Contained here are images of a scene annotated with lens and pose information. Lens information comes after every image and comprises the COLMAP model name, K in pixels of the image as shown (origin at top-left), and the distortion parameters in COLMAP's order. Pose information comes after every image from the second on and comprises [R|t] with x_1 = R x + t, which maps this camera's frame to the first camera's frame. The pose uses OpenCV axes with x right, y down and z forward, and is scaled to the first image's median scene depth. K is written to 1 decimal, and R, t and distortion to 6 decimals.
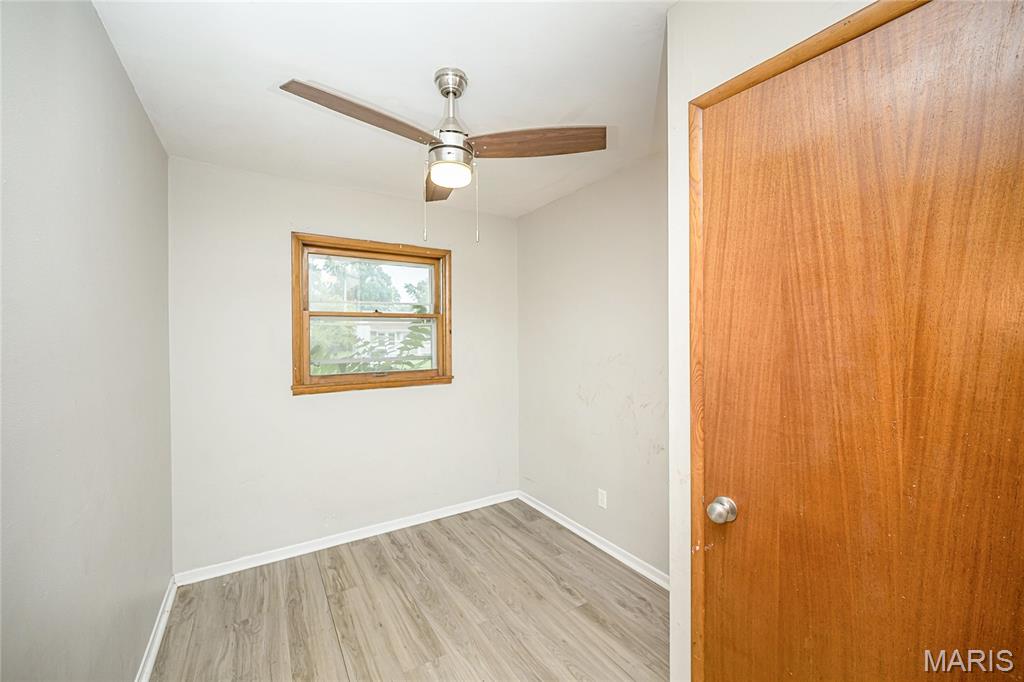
lens RADIAL K [[405.9, 0, 522.8], [0, 405.9, 337.4], [0, 0, 1]] dist [0.001188, -0.000167]
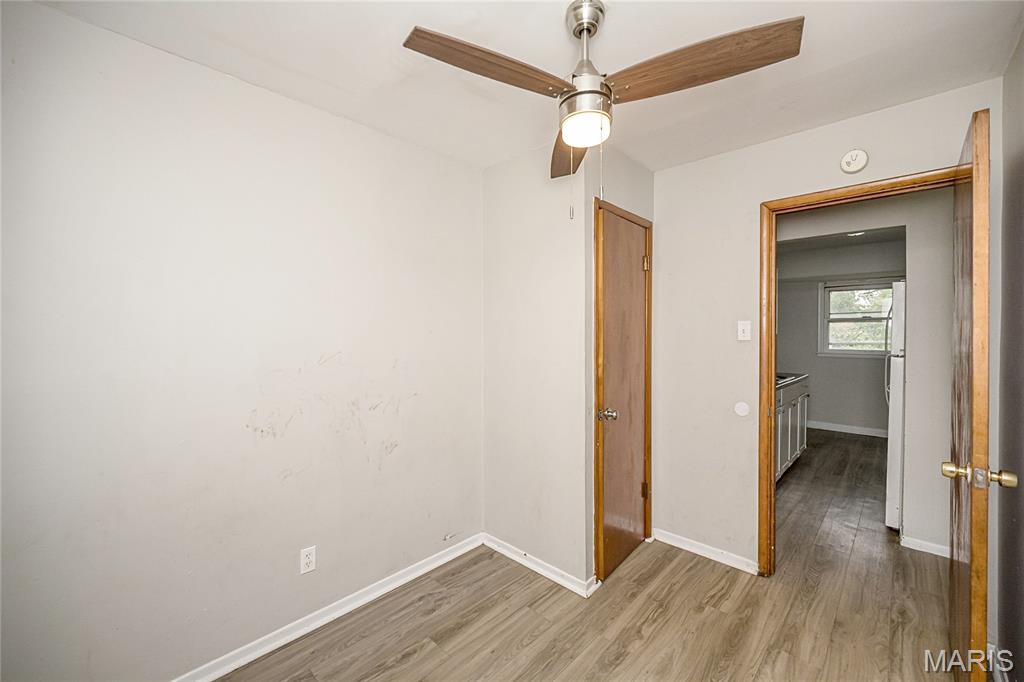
lens RADIAL K [[425.9, 0, 513.2], [0, 425.9, 335.1], [0, 0, 1]] dist [-0.015777, -0.000087]
pose [[-0.252470, -0.004440, 0.967595, -0.565383], [0.006158, 0.999962, 0.006195, 0.006197], [-0.967585, 0.007523, -0.252433, 0.793638]]
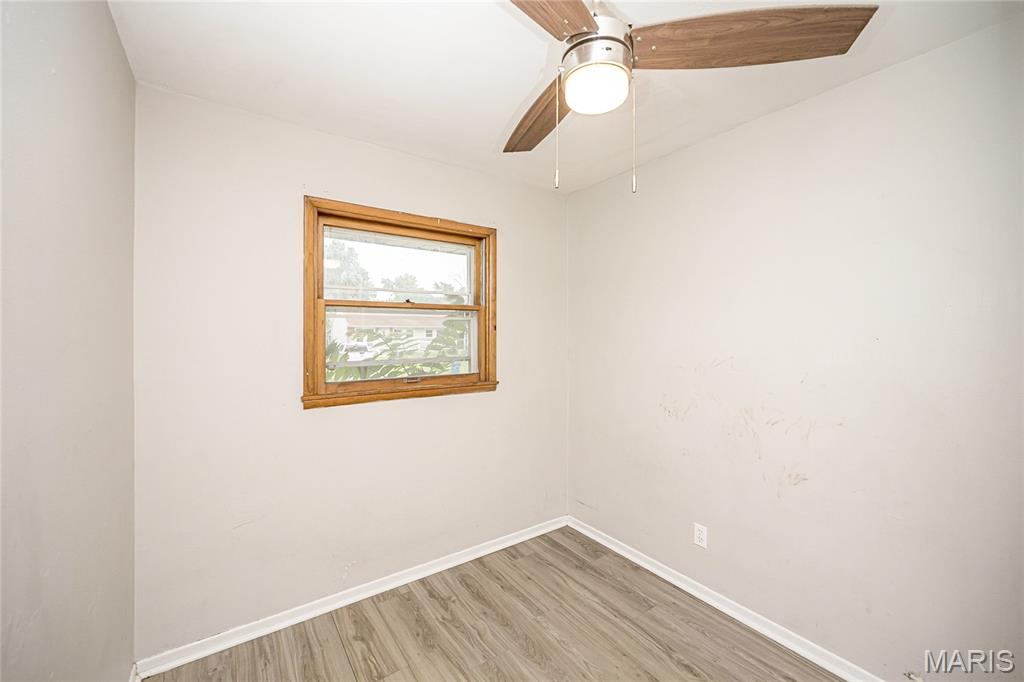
lens RADIAL K [[405.0, 0, 530.4], [0, 405.0, 331.4], [0, 0, 1]] dist [-0.000639, 0.000062]
pose [[0.997644, 0.007417, 0.068201, -0.189146], [-0.006949, 0.999951, -0.007090, -0.000853], [-0.068250, 0.006600, 0.997646, 0.204661]]
